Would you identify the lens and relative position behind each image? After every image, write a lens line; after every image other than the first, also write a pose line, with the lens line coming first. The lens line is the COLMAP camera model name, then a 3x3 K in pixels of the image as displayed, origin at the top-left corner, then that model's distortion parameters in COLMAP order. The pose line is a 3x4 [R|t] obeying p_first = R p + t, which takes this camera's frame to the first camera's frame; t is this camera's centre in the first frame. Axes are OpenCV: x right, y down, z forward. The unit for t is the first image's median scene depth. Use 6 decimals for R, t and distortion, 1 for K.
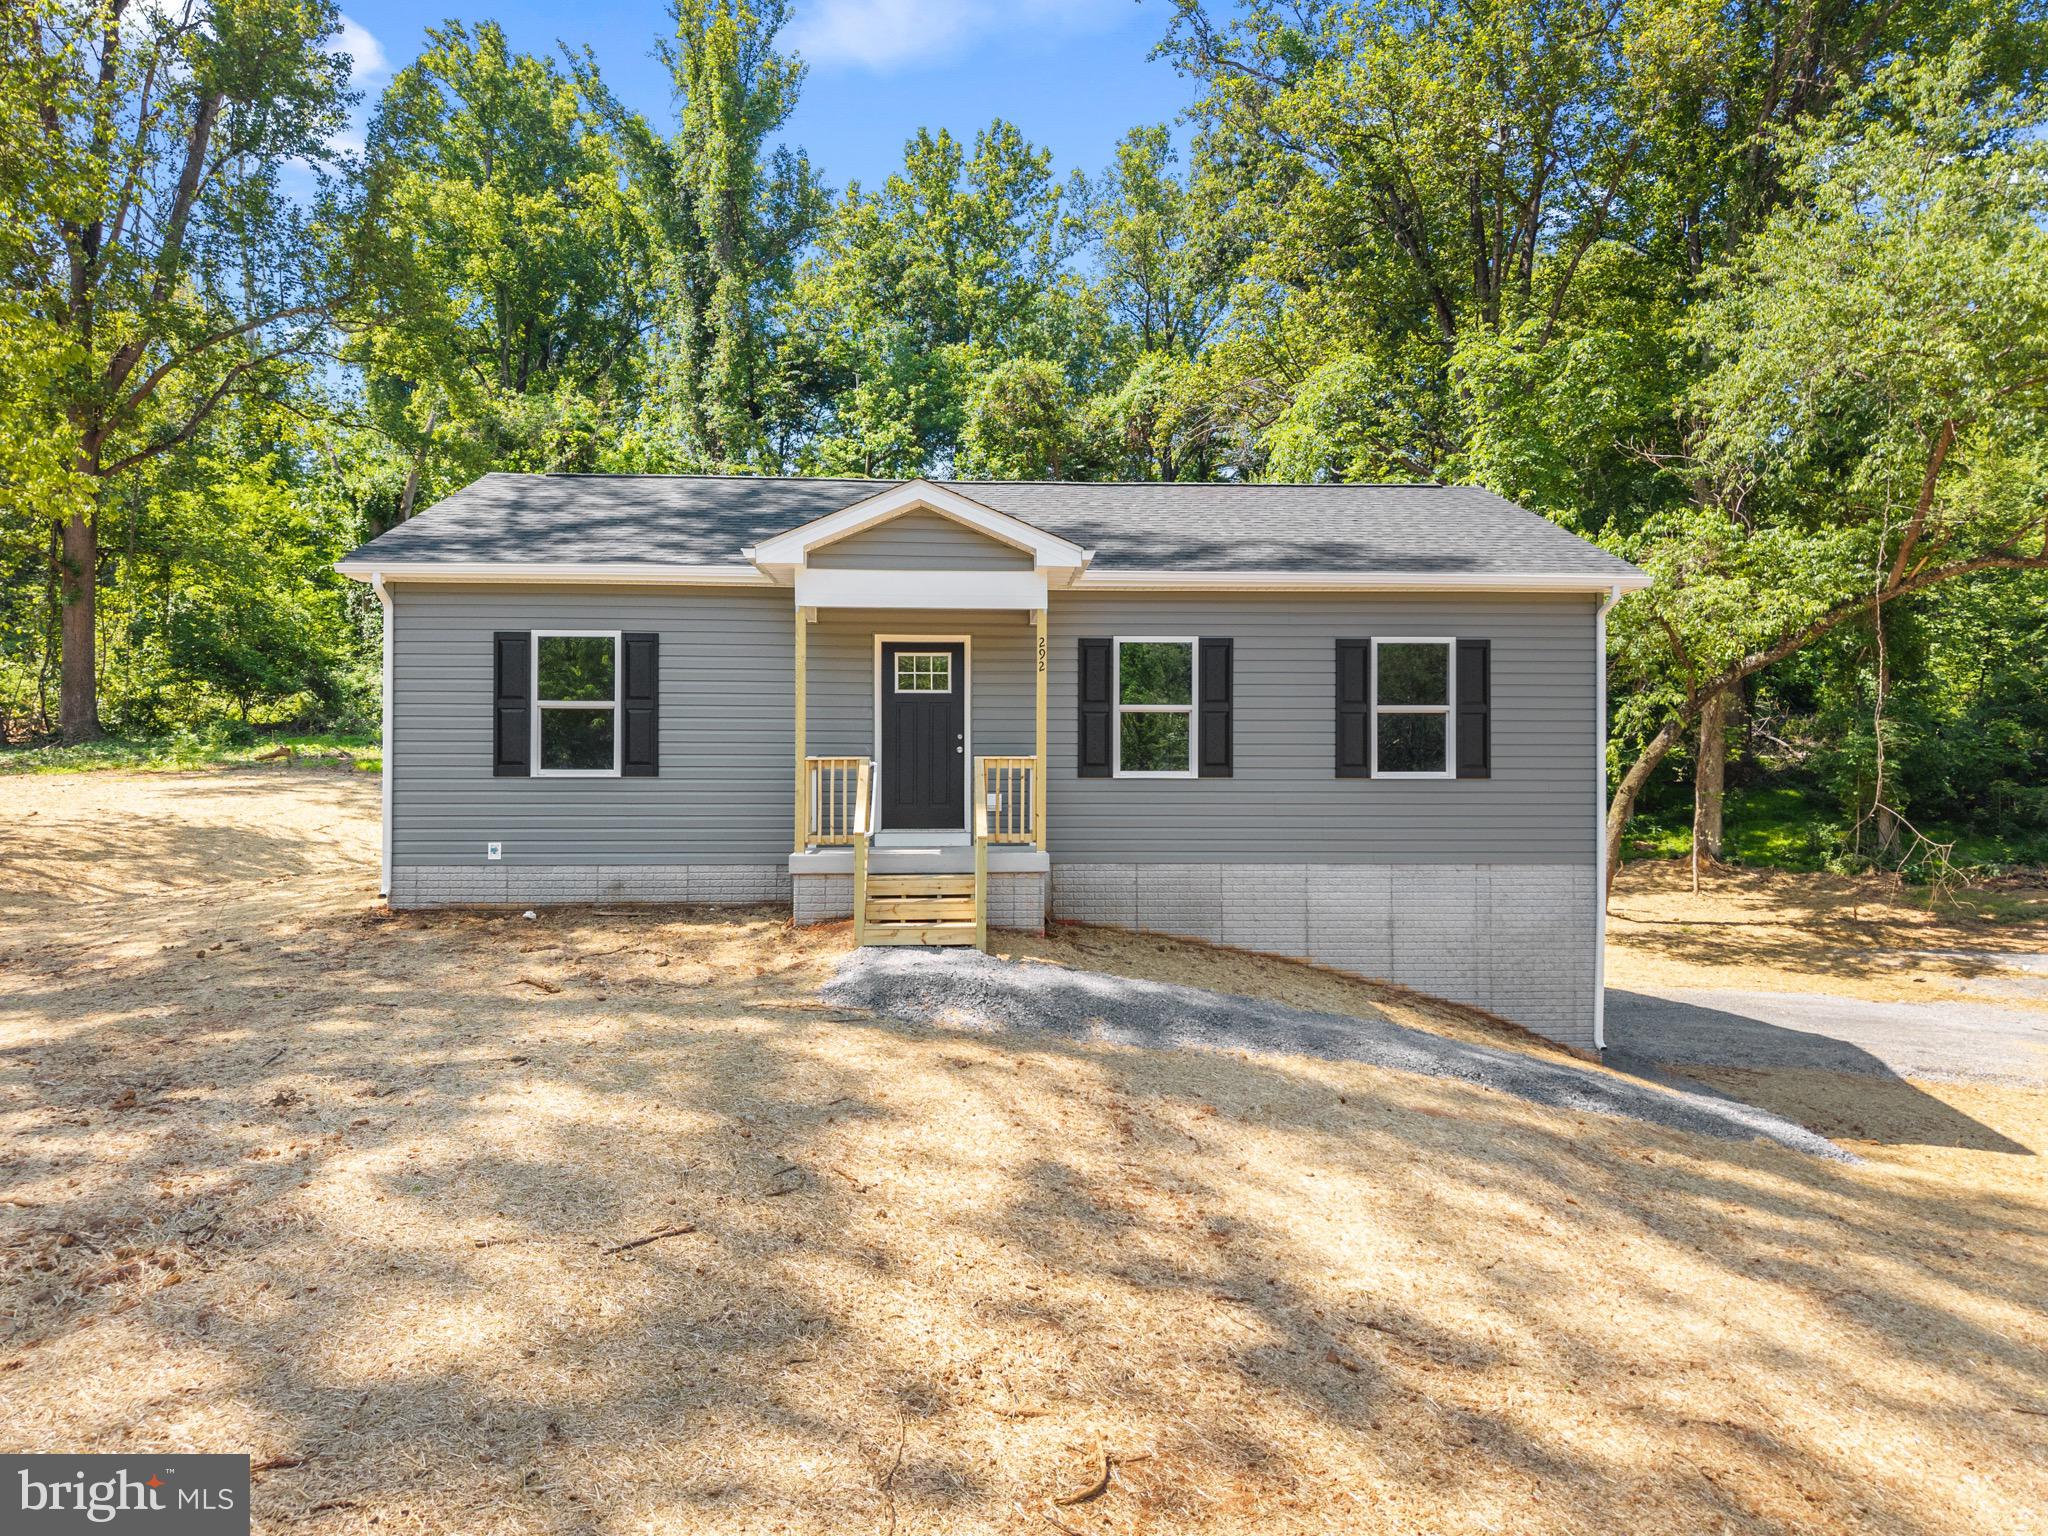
lens RADIAL K [[1384.3, 0, 1038.1], [0, 1384.3, 776.0], [0, 0, 1]] dist [0.019323, -0.007914]
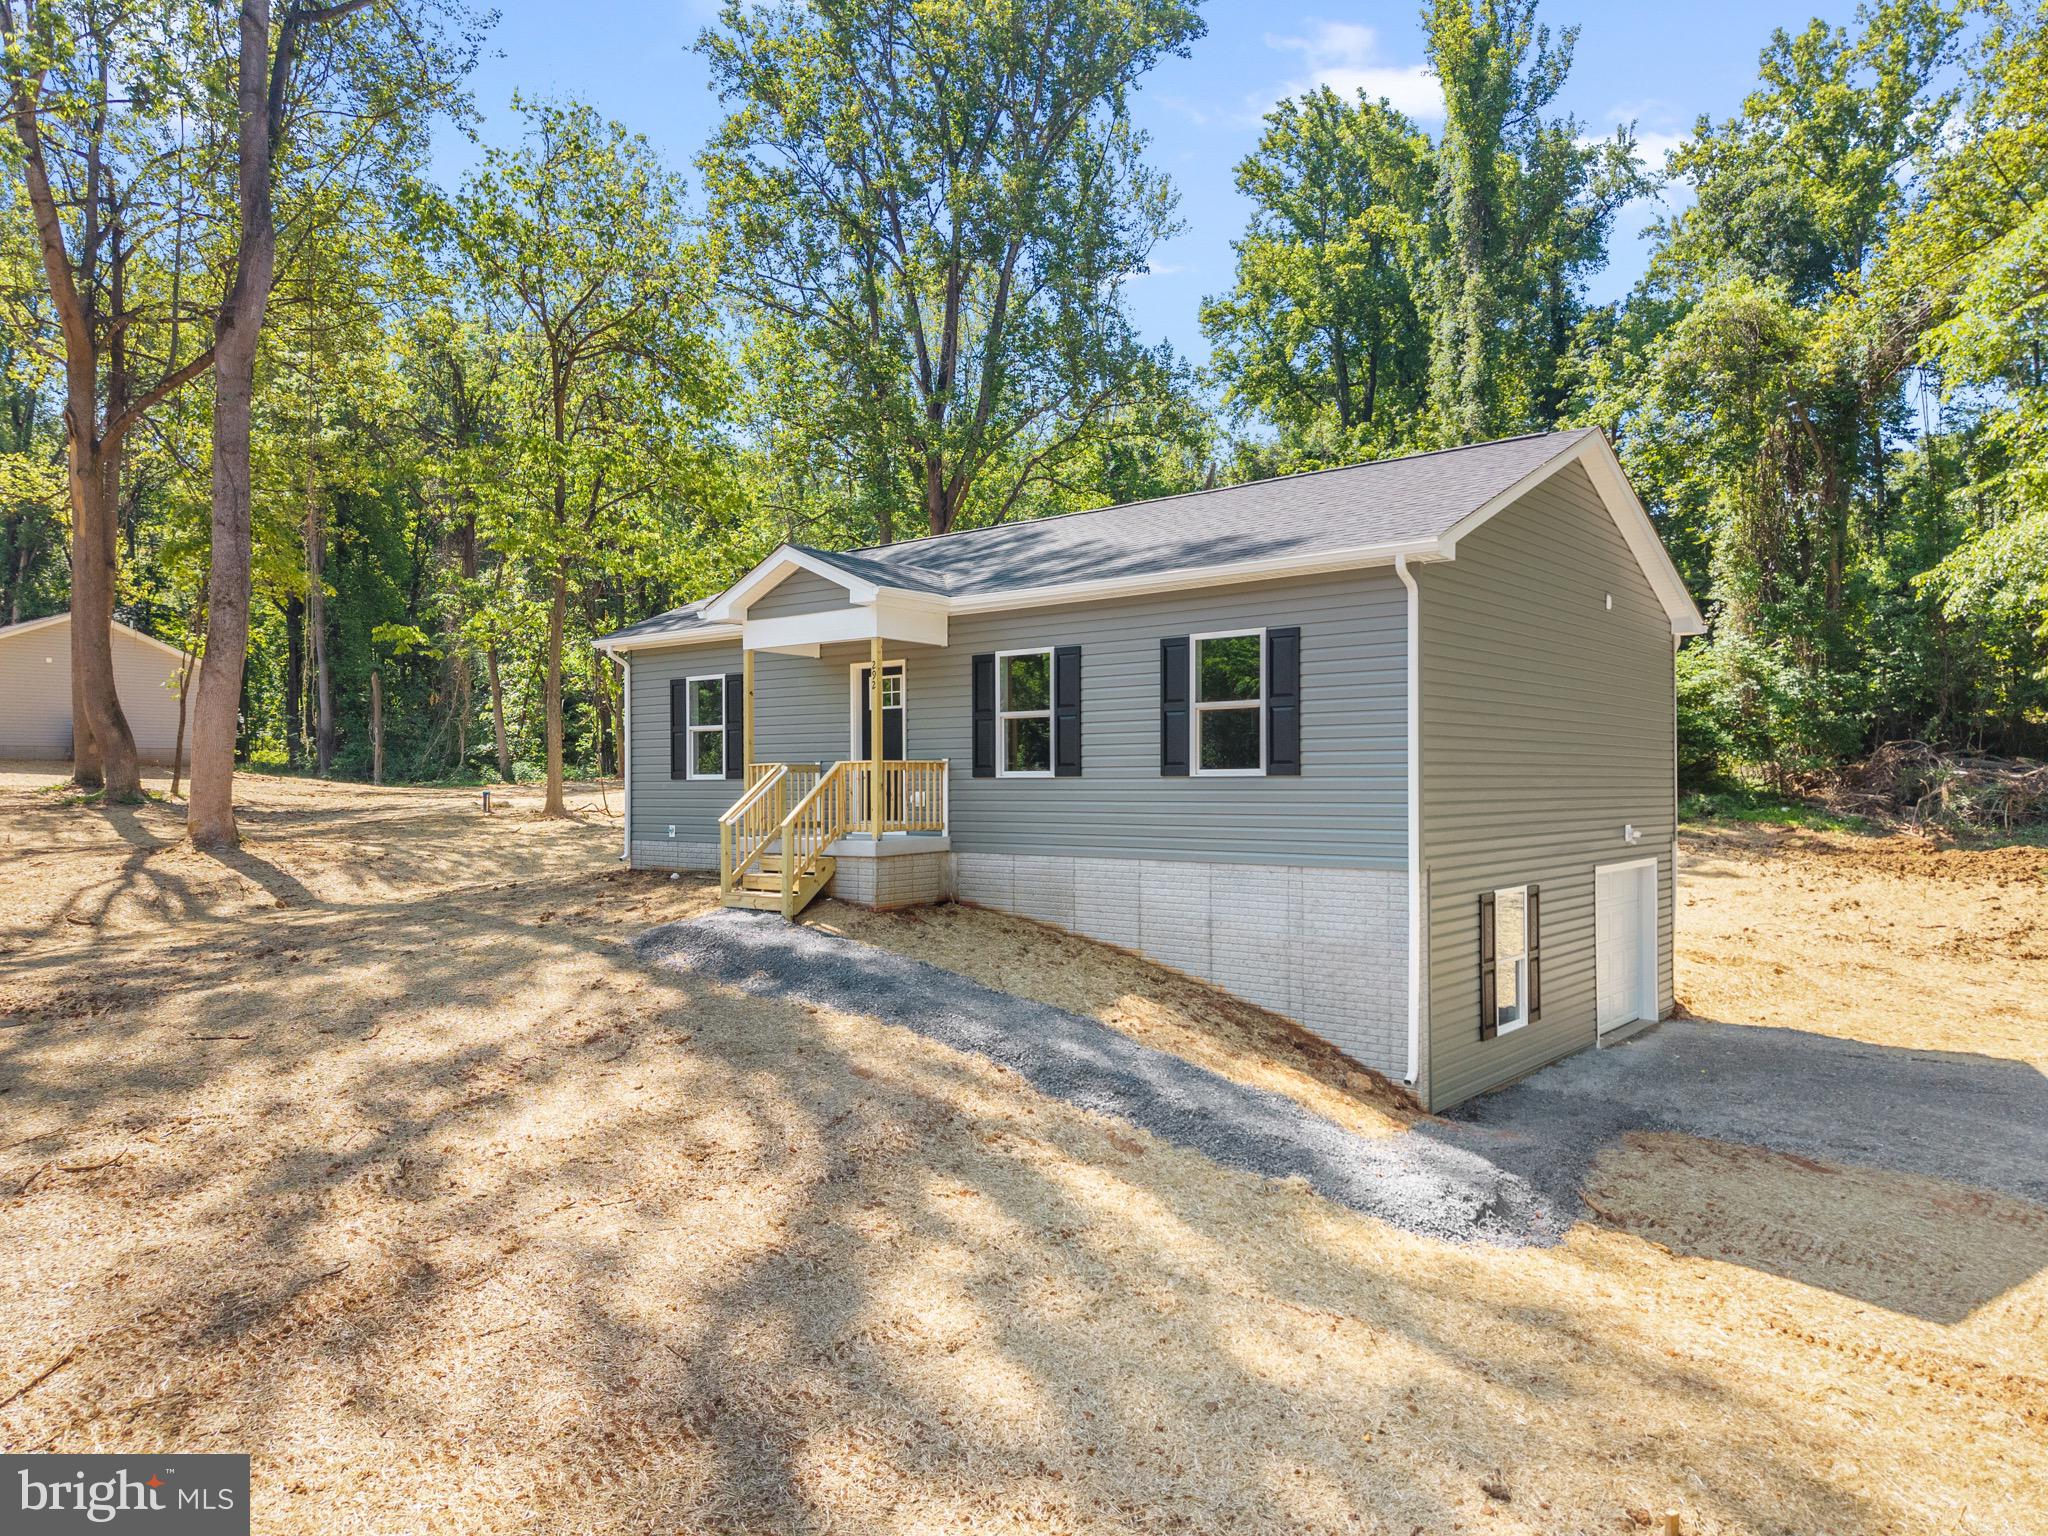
lens RADIAL K [[1384.3, 0, 1038.1], [0, 1384.3, 776.0], [0, 0, 1]] dist [0.019323, -0.007914]
pose [[0.730293, -0.007002, -0.683098, 0.838668], [0.008440, 0.999964, -0.001227, 0.002014], [0.683082, -0.004869, 0.730325, 0.196803]]
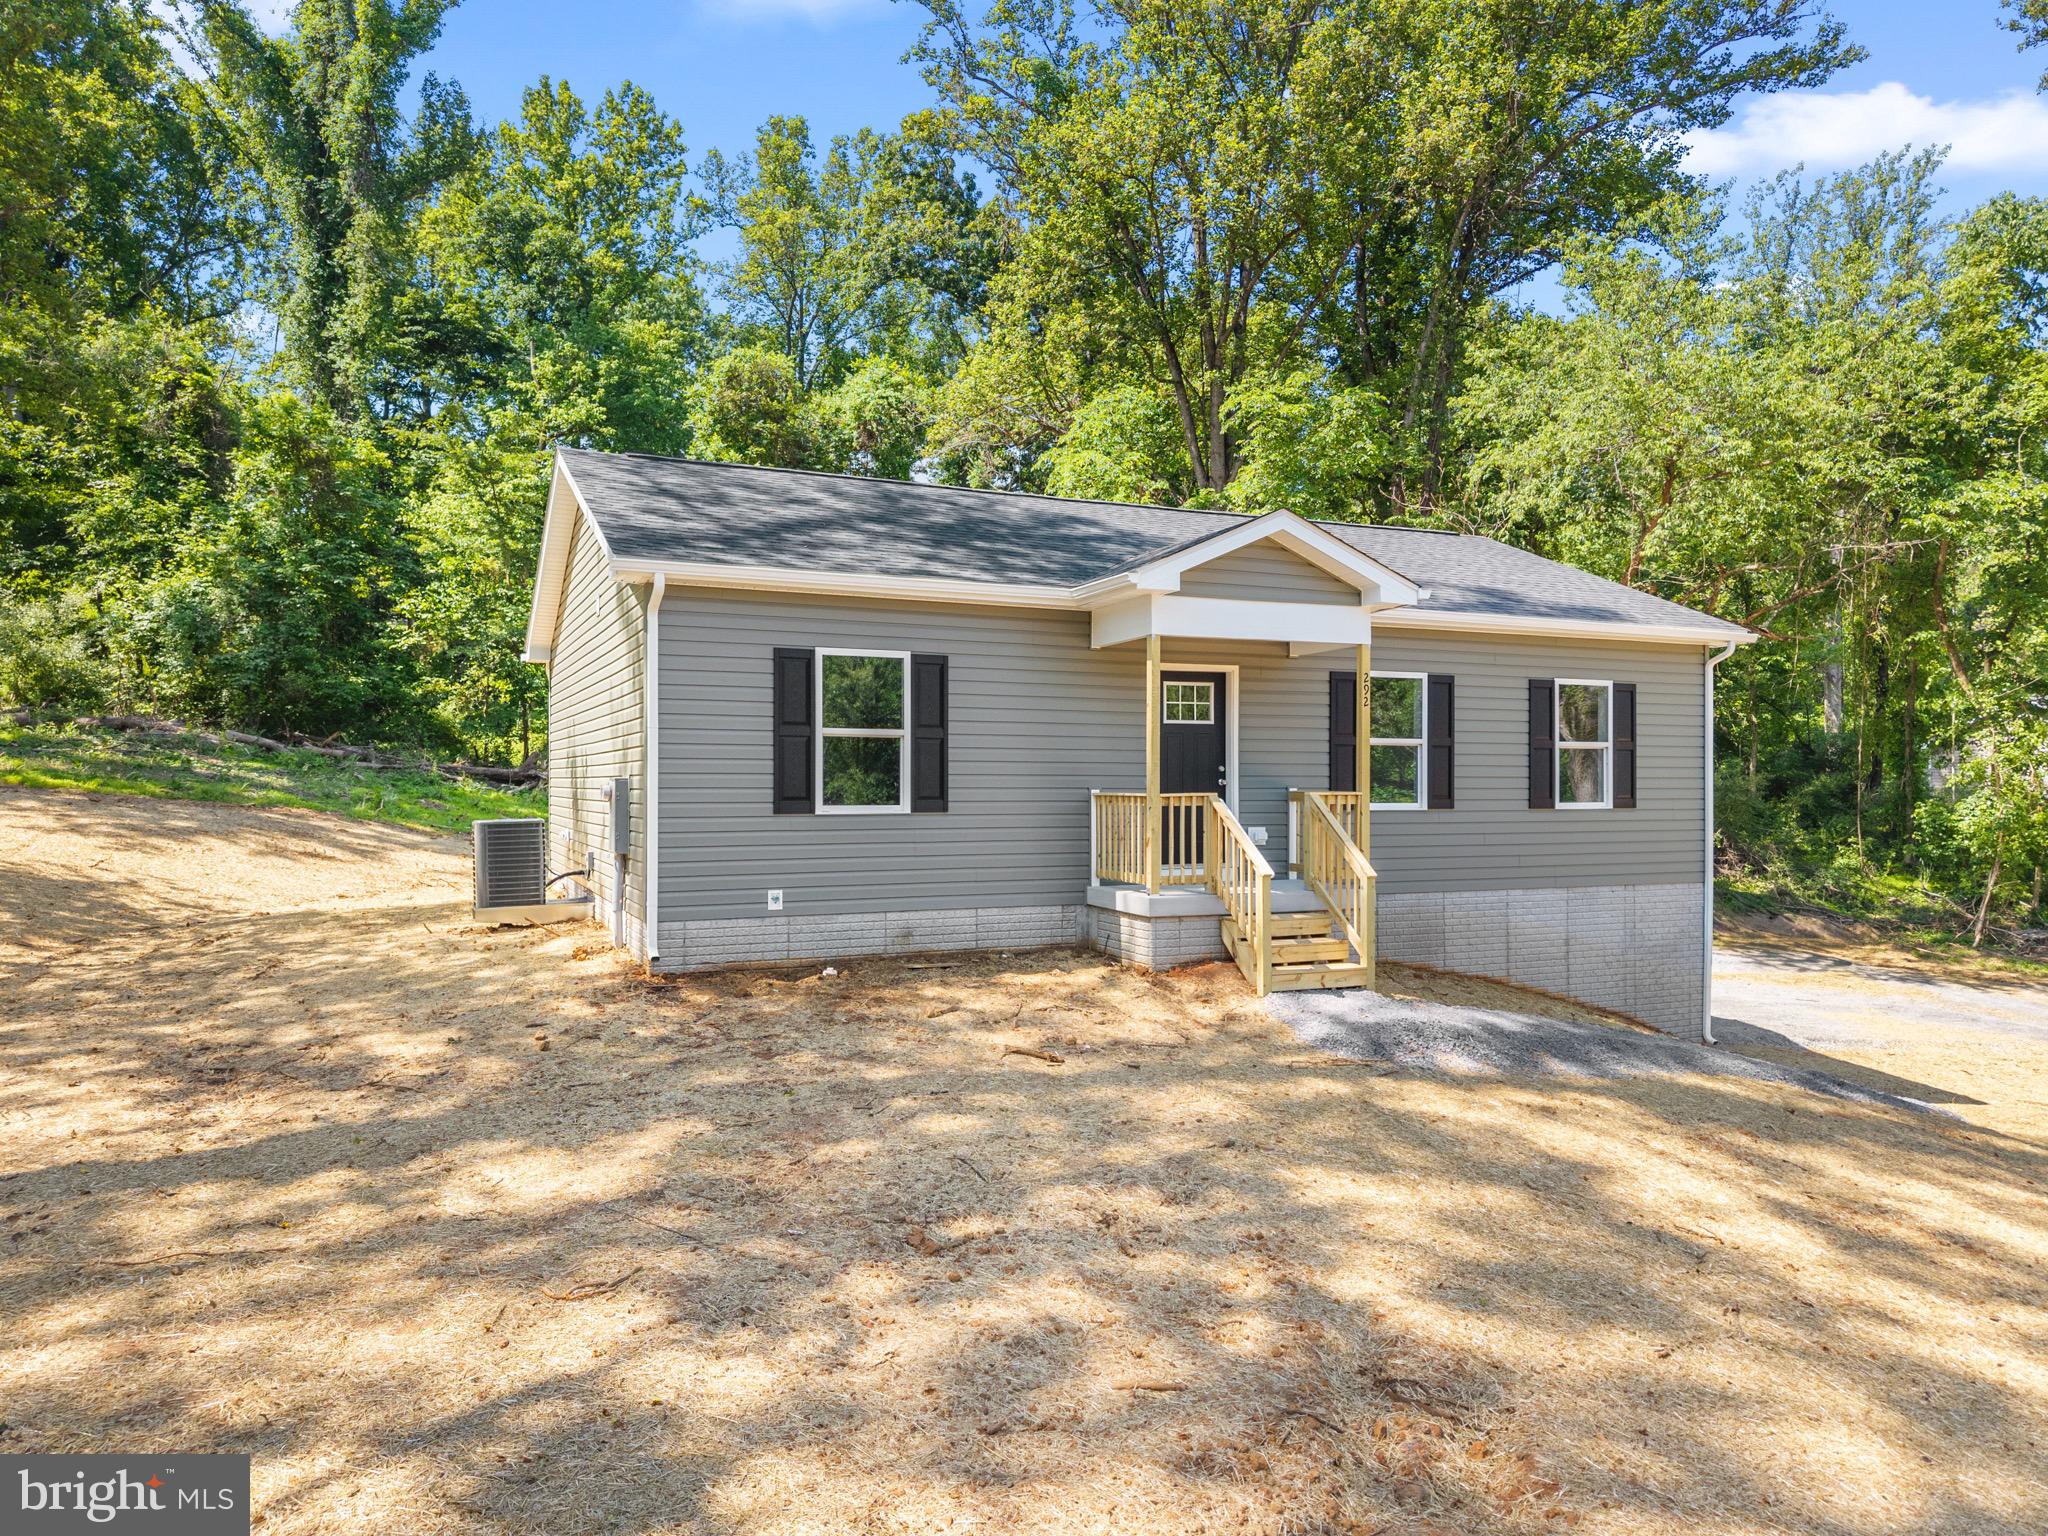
lens RADIAL K [[1384.3, 0, 1038.1], [0, 1384.3, 776.0], [0, 0, 1]] dist [0.019323, -0.007914]
pose [[0.933973, 0.002142, 0.357337, -0.523071], [-0.001714, 0.999997, -0.001514, -0.021248], [-0.357339, 0.000802, 0.933974, 0.130191]]
